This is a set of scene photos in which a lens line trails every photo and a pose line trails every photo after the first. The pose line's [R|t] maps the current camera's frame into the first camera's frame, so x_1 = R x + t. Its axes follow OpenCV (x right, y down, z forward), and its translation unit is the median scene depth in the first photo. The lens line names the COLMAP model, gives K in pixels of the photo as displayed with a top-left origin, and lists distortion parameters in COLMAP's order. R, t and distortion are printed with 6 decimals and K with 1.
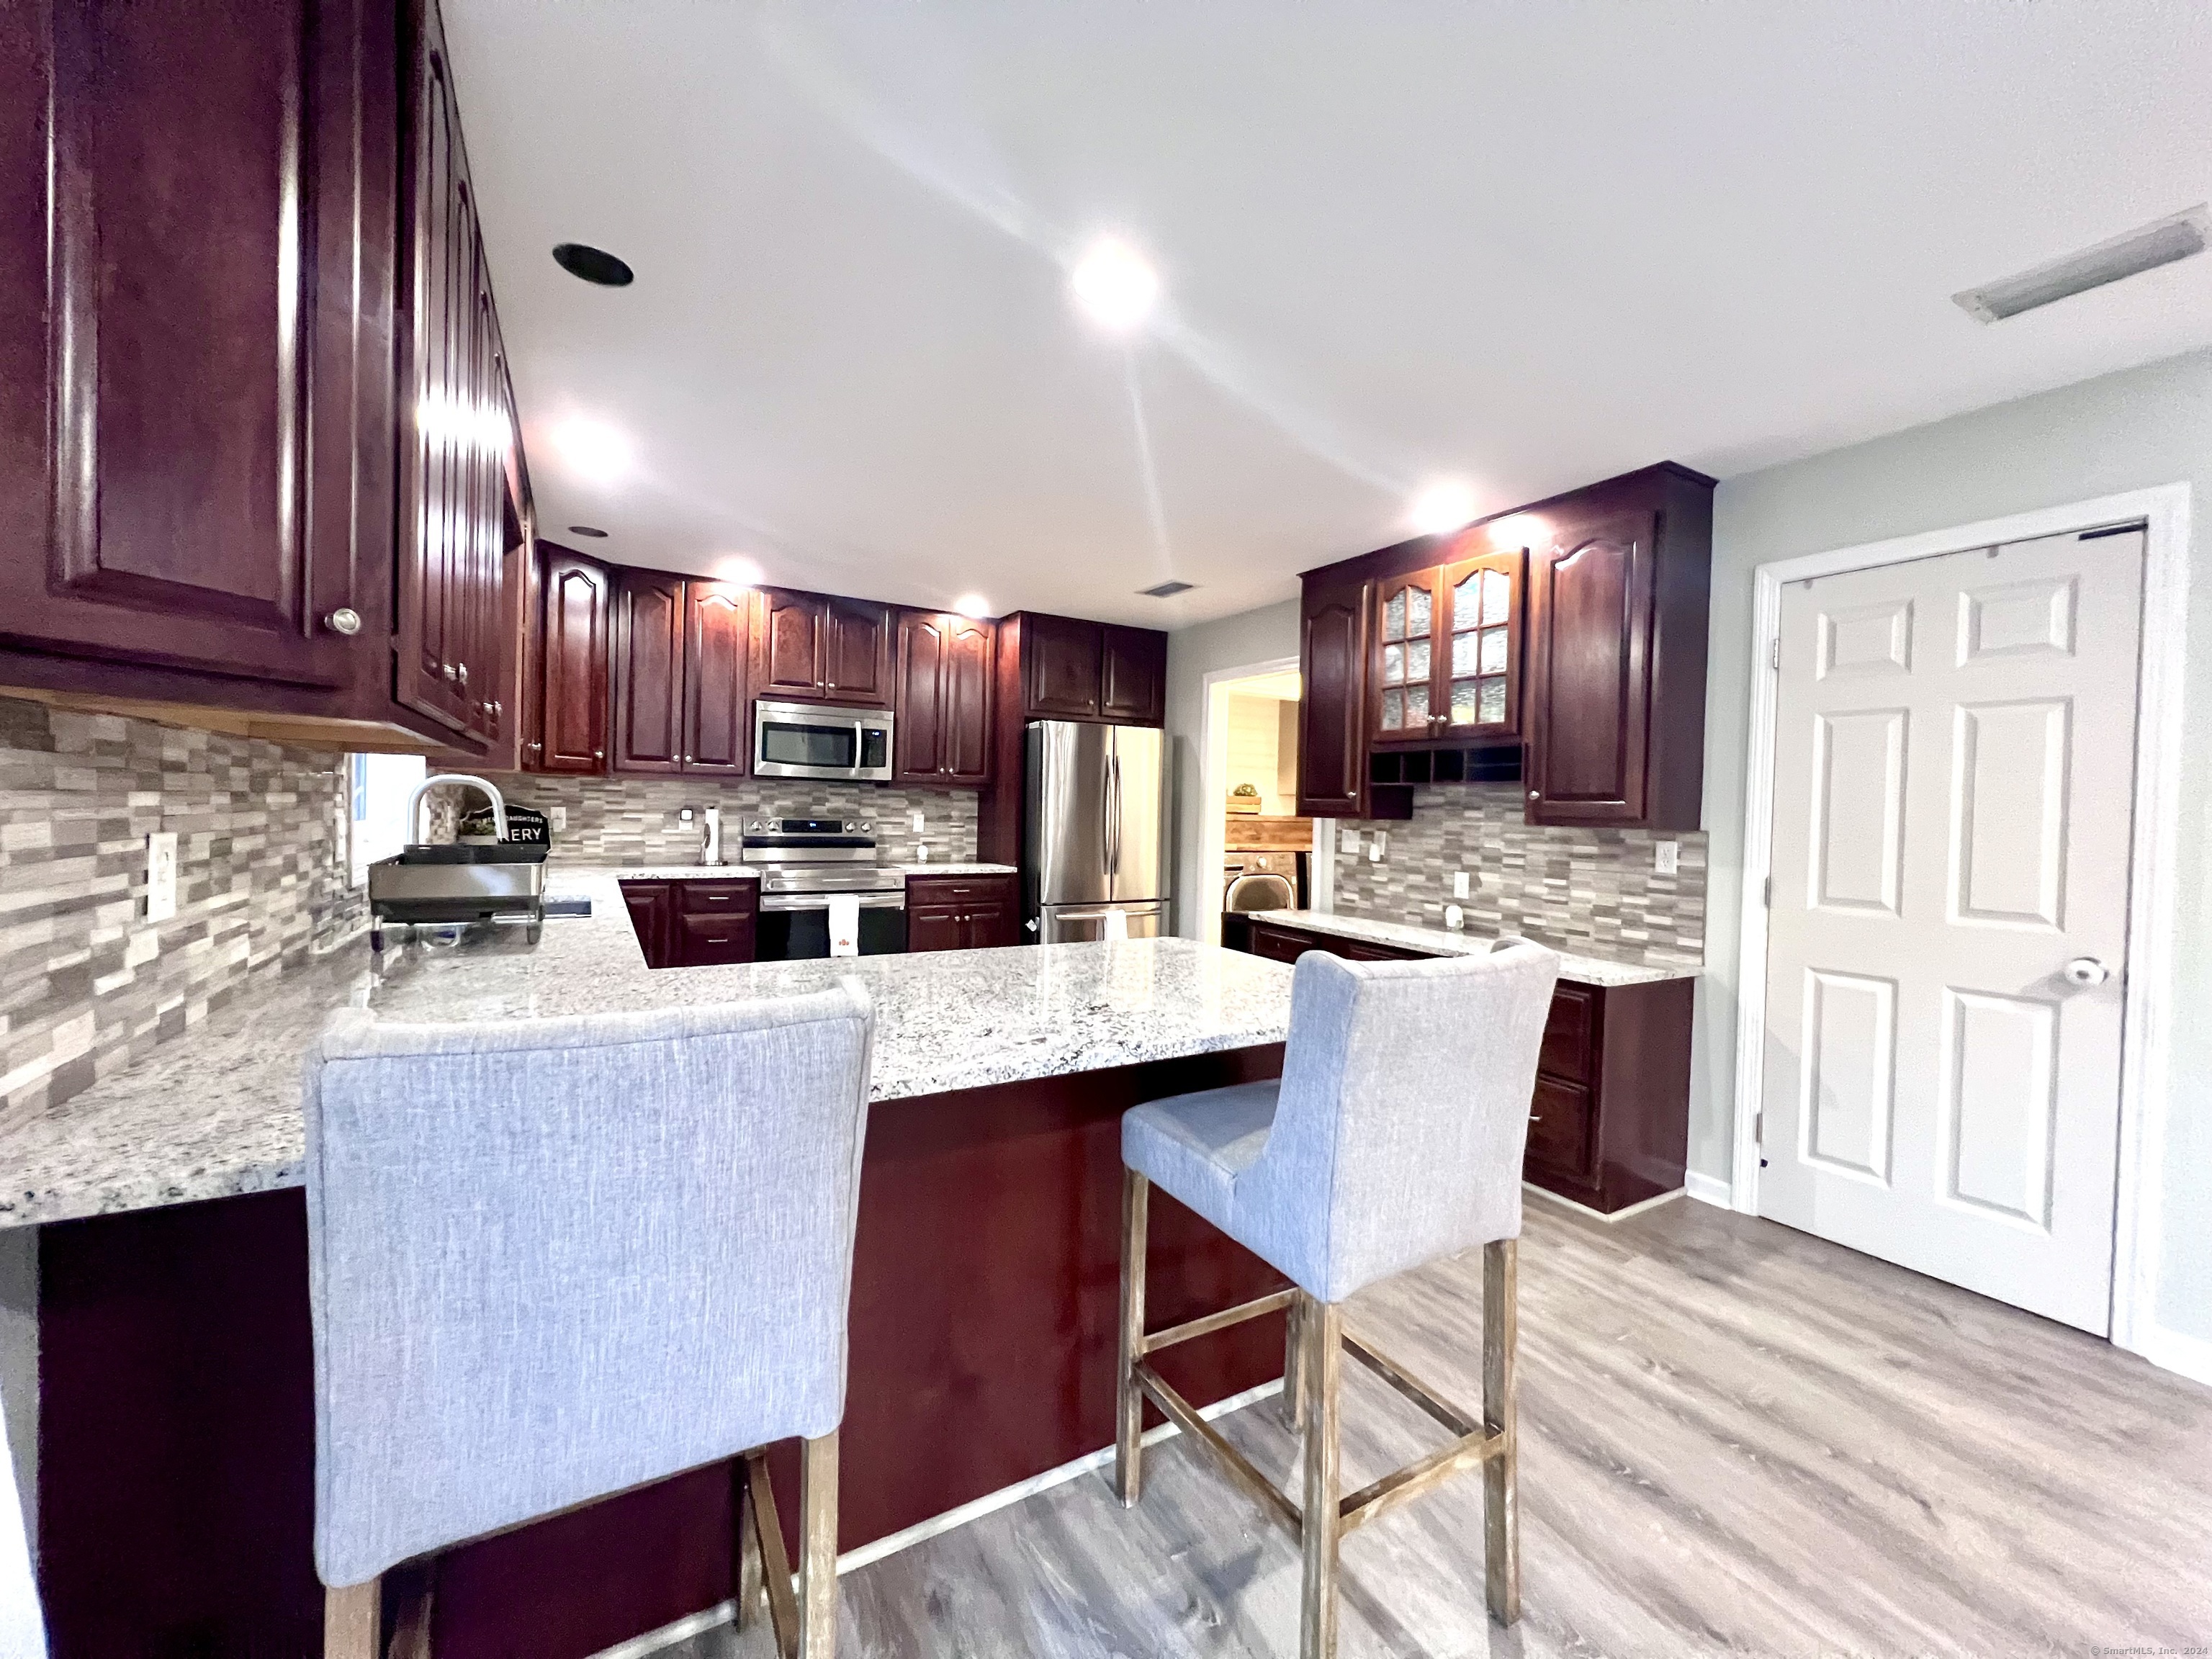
lens RADIAL K [[882.6, 0, 1100.4], [0, 882.6, 823.0], [0, 0, 1]] dist [-0.003164, 0.000680]
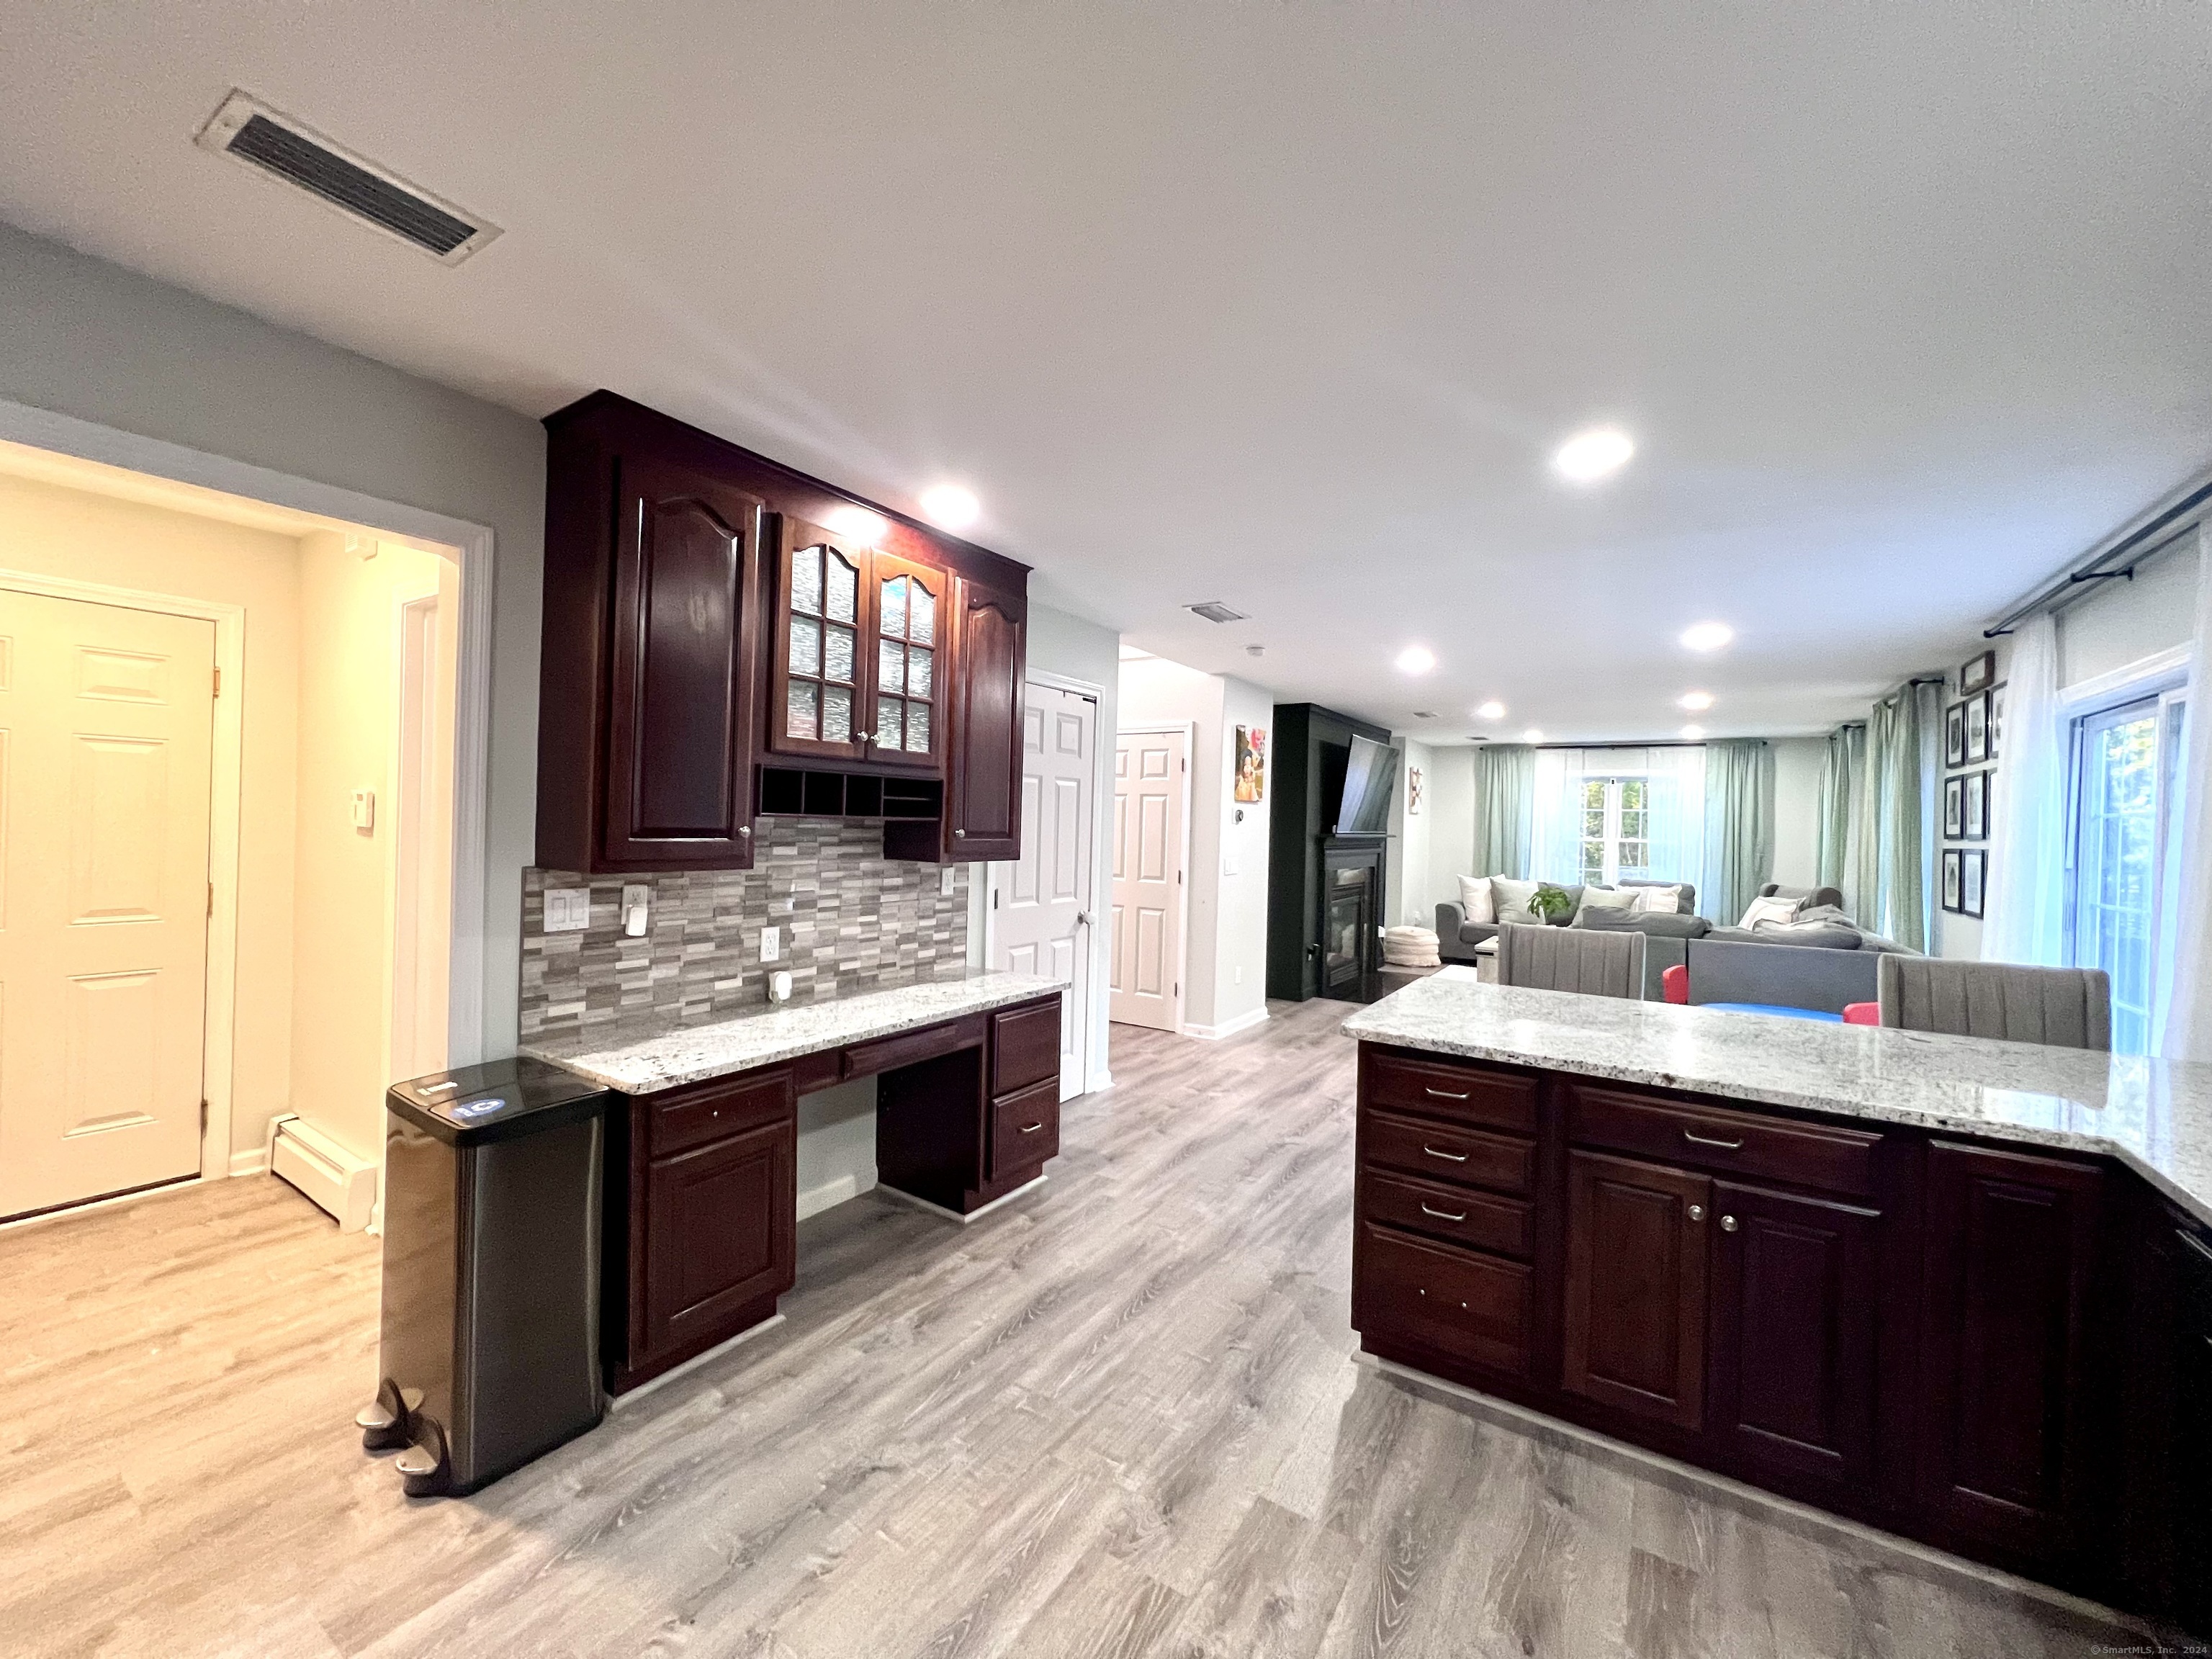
lens RADIAL K [[882.6, 0, 1100.4], [0, 882.6, 823.0], [0, 0, 1]] dist [-0.003164, 0.000680]
pose [[-0.445279, -0.039140, 0.894536, -0.444227], [-0.020903, 0.999226, 0.033316, -0.073556], [-0.895148, -0.003863, -0.445752, 1.203848]]
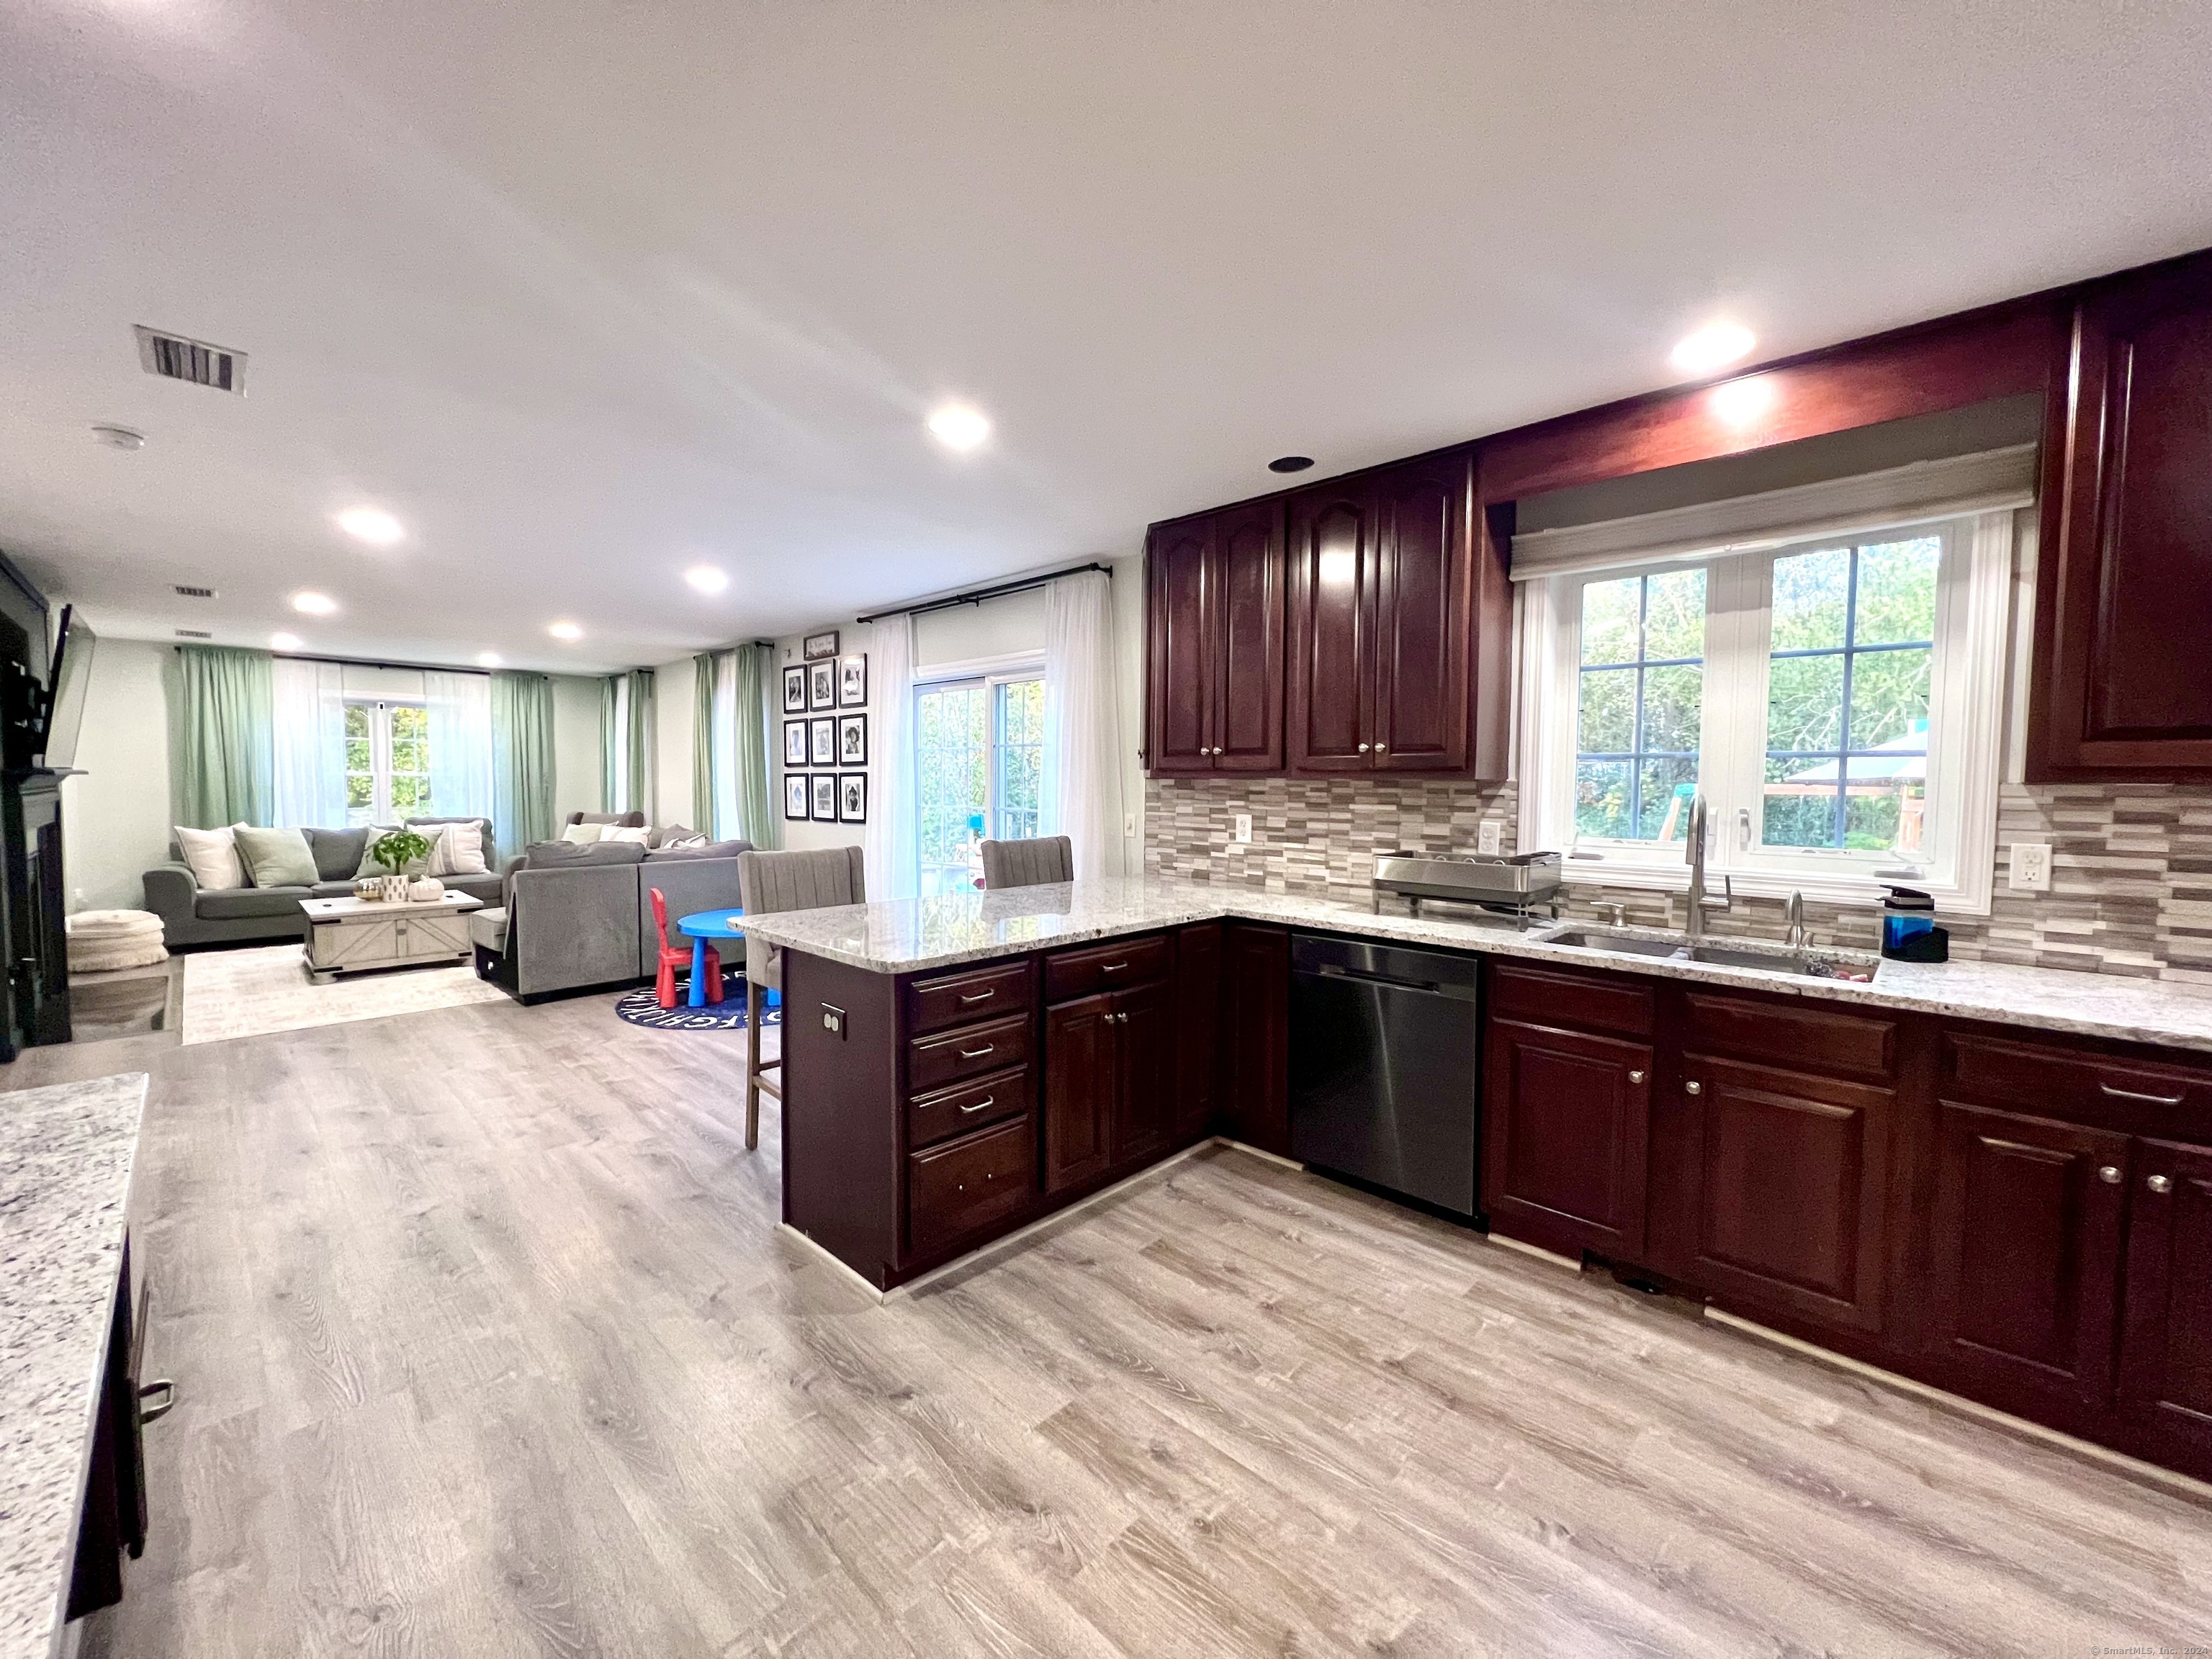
lens RADIAL K [[882.6, 0, 1100.4], [0, 882.6, 823.0], [0, 0, 1]] dist [-0.003164, 0.000680]
pose [[-0.962841, -0.020329, -0.269303, 0.088438], [-0.037609, 0.997540, 0.059161, -0.043306], [0.267438, 0.067091, -0.961237, 1.371329]]
